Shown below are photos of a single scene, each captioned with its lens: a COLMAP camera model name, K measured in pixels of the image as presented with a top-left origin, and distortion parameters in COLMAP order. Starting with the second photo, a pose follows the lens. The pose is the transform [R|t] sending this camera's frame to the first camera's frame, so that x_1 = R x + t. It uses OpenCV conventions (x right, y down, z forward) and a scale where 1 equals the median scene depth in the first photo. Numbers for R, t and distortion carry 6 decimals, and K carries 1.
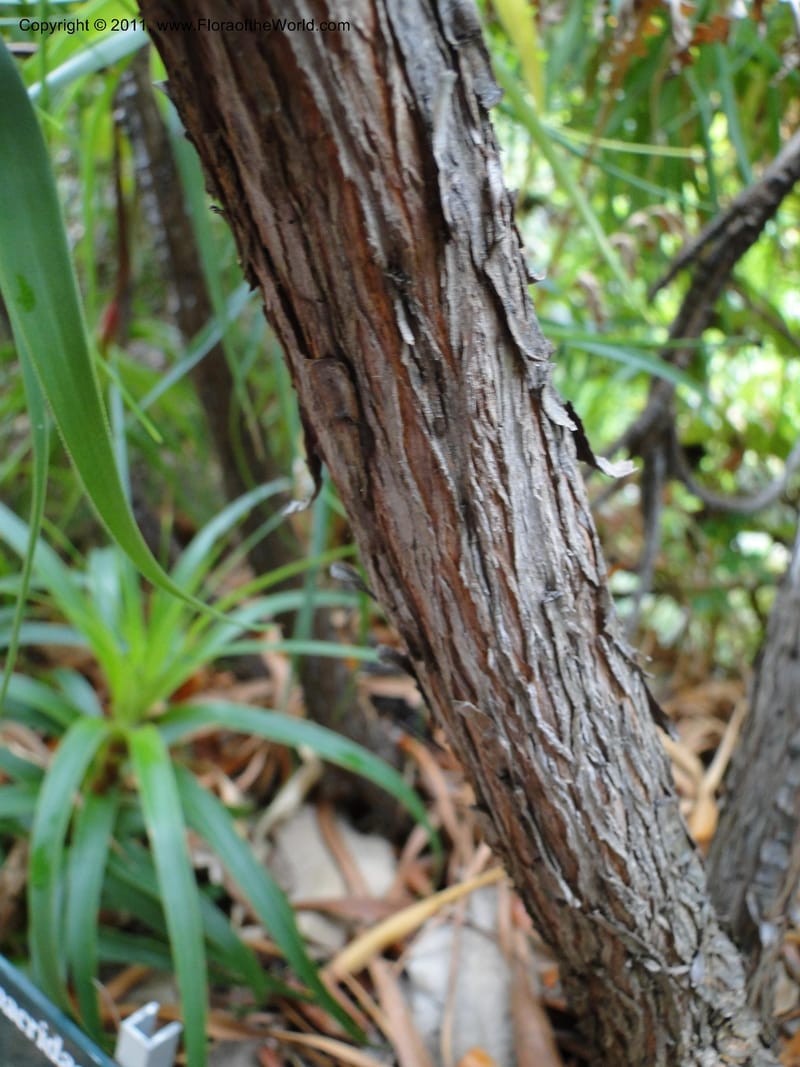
lens RADIAL K [[847.8, 0, 398.6], [0, 847.8, 533.7], [0, 0, 1]] dist [-0.022135, 0.002519]
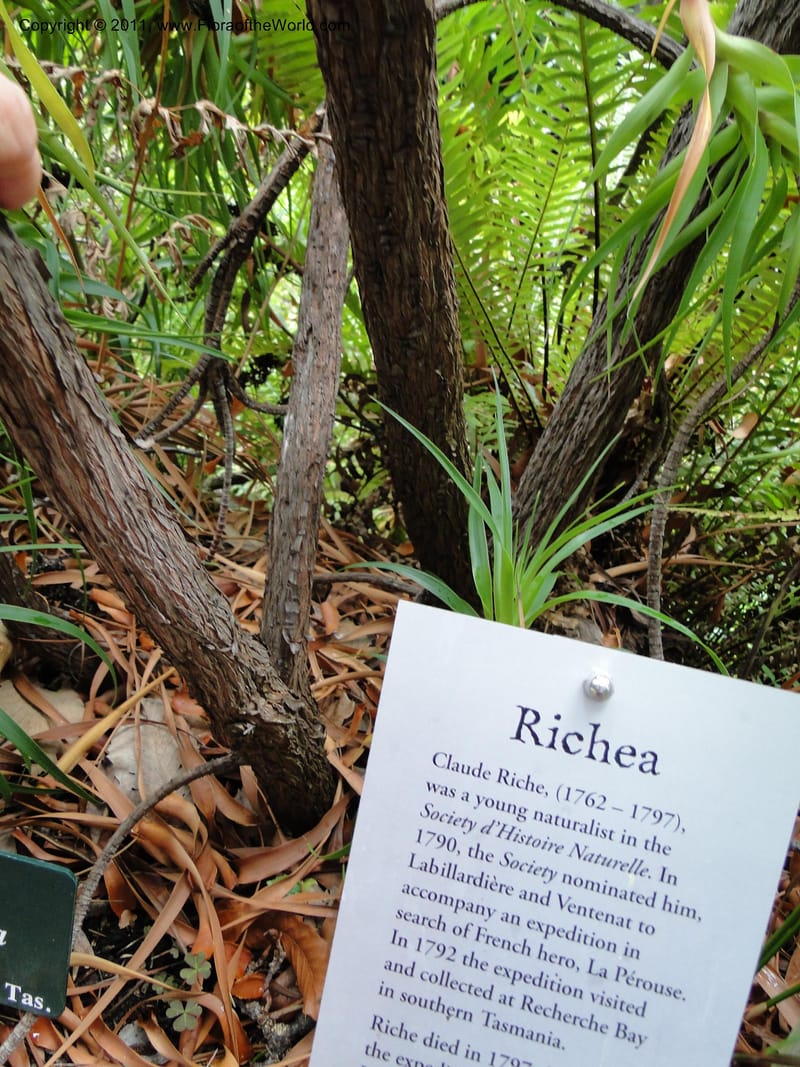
lens RADIAL K [[847.8, 0, 399.2], [0, 847.8, 532.1], [0, 0, 1]] dist [-0.022135, 0.002519]
pose [[0.903498, -0.182176, 0.387948, -0.097399], [0.127846, 0.978514, 0.161757, -0.134887], [-0.409081, -0.096549, 0.907376, -1.703288]]
